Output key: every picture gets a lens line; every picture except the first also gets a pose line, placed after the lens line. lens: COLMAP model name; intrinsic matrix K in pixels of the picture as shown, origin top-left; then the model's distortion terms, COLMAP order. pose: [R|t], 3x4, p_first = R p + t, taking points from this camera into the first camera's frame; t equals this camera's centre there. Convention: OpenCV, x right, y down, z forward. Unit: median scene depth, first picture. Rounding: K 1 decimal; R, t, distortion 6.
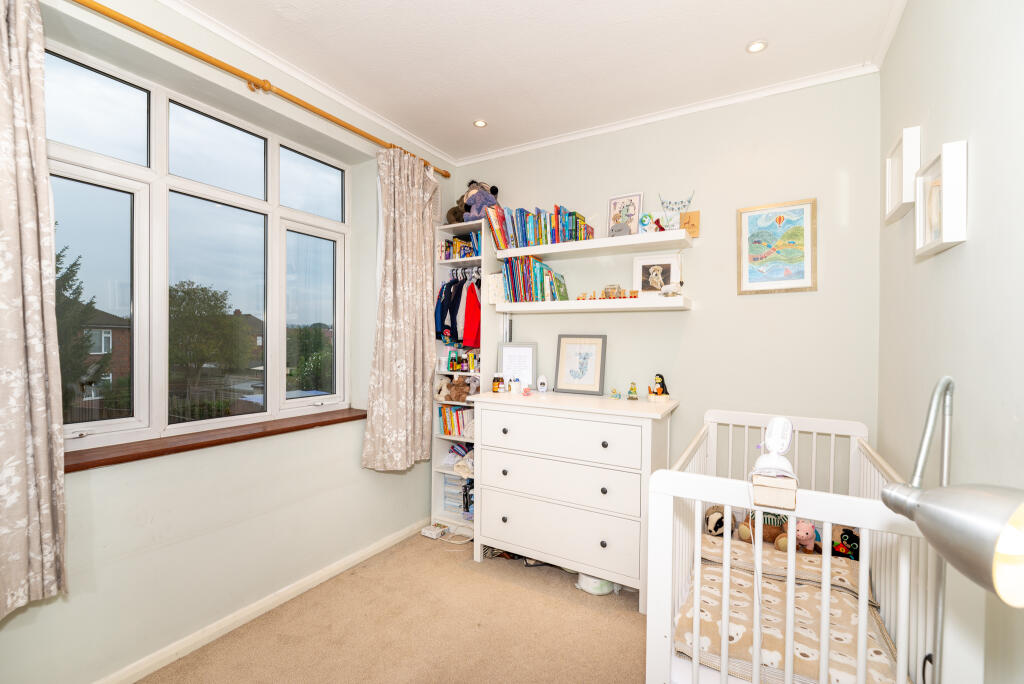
lens RADIAL K [[444.2, 0, 515.1], [0, 444.2, 344.0], [0, 0, 1]] dist [-0.001875, -0.001380]
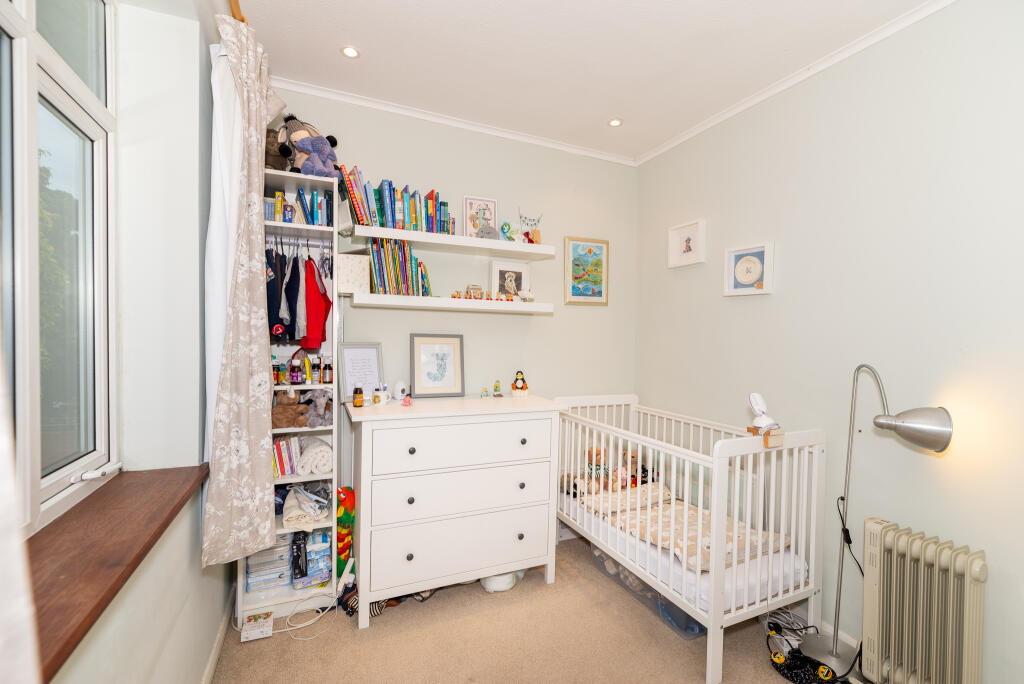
lens RADIAL K [[444.2, 0, 515.1], [0, 444.2, 344.0], [0, 0, 1]] dist [-0.001875, -0.001380]
pose [[0.584169, -0.011627, 0.811549, -0.550315], [-0.004212, 0.999840, 0.017356, -0.018076], [-0.811621, -0.013558, 0.584026, 0.341625]]
